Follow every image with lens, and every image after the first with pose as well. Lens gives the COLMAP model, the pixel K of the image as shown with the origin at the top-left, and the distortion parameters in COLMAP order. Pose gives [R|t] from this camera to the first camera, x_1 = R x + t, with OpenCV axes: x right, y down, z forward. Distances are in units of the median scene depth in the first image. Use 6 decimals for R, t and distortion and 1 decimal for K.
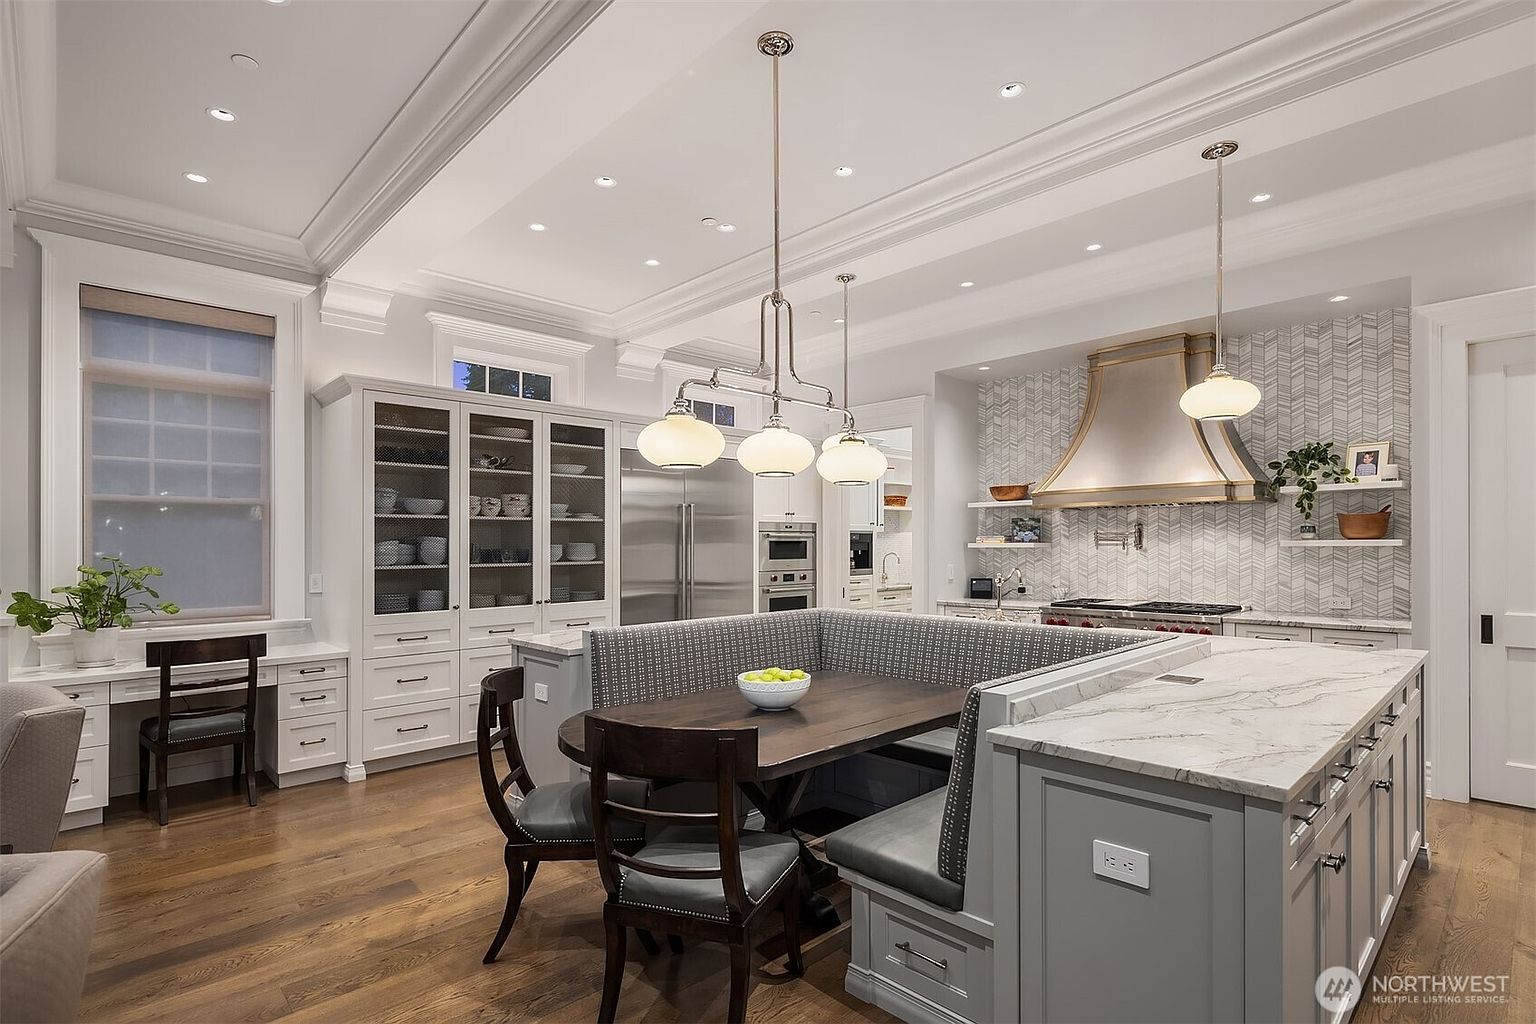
lens RADIAL K [[743.5, 0, 760.1], [0, 743.5, 540.6], [0, 0, 1]] dist [-0.002881, -0.001506]
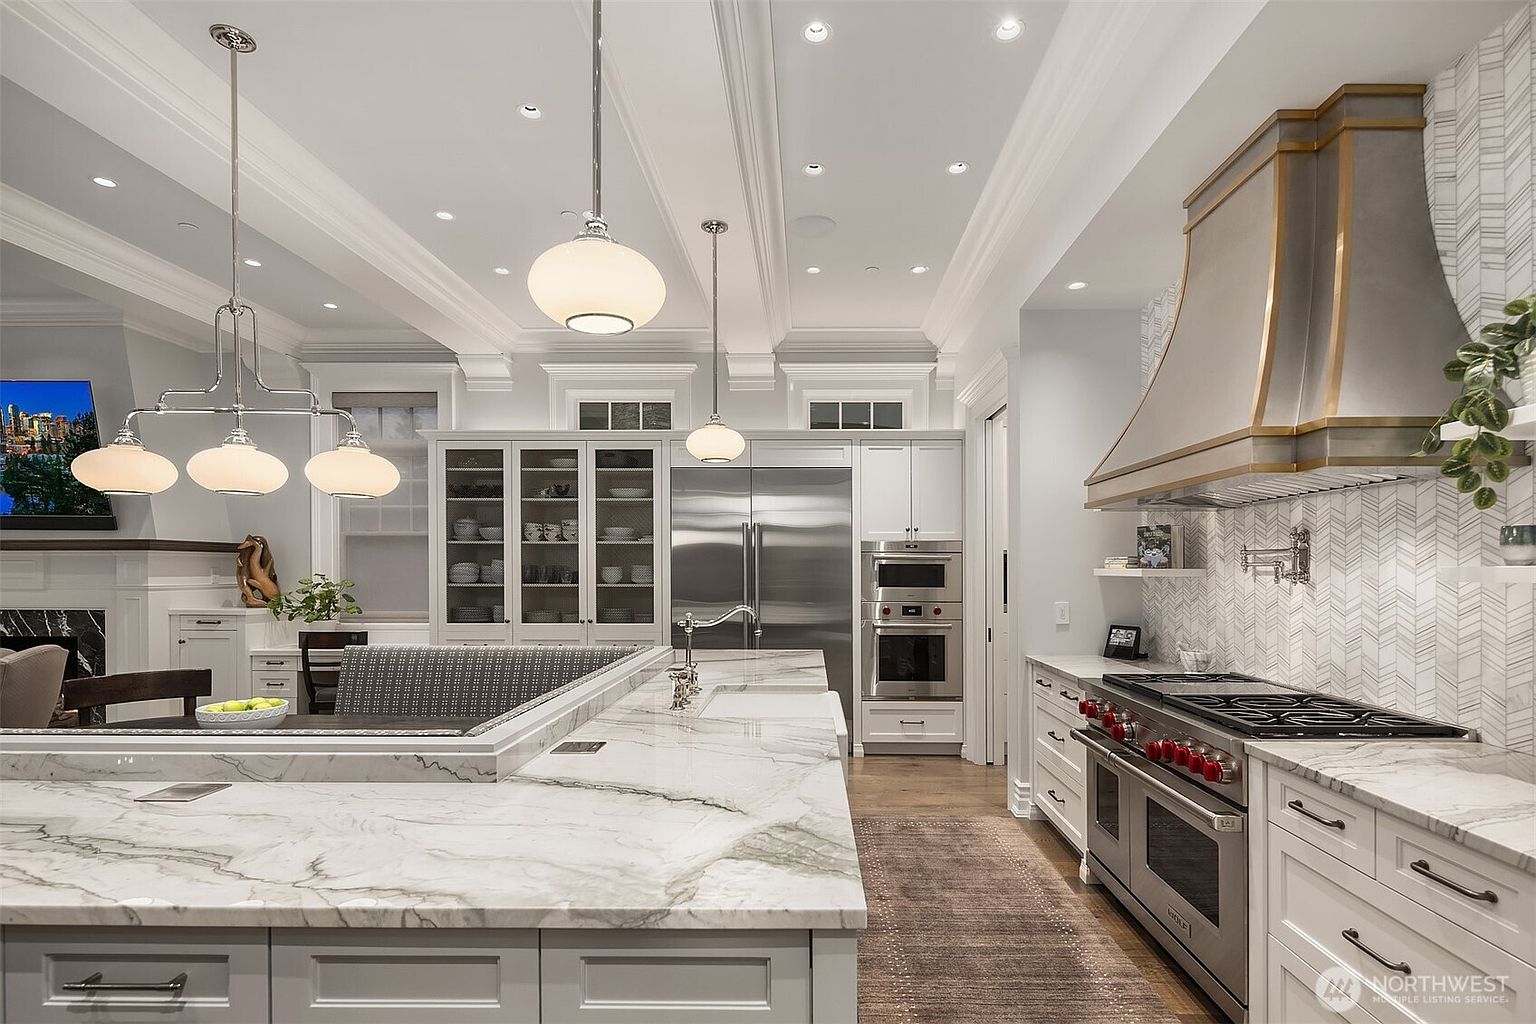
lens RADIAL K [[743.5, 0, 794.1], [0, 743.5, 565.0], [0, 0, 1]] dist [-0.002881, -0.001506]
pose [[0.719598, 0.003734, -0.694381, 0.636322], [-0.002736, 0.999993, 0.002543, -0.000673], [0.694386, 0.000069, 0.719603, 0.437407]]
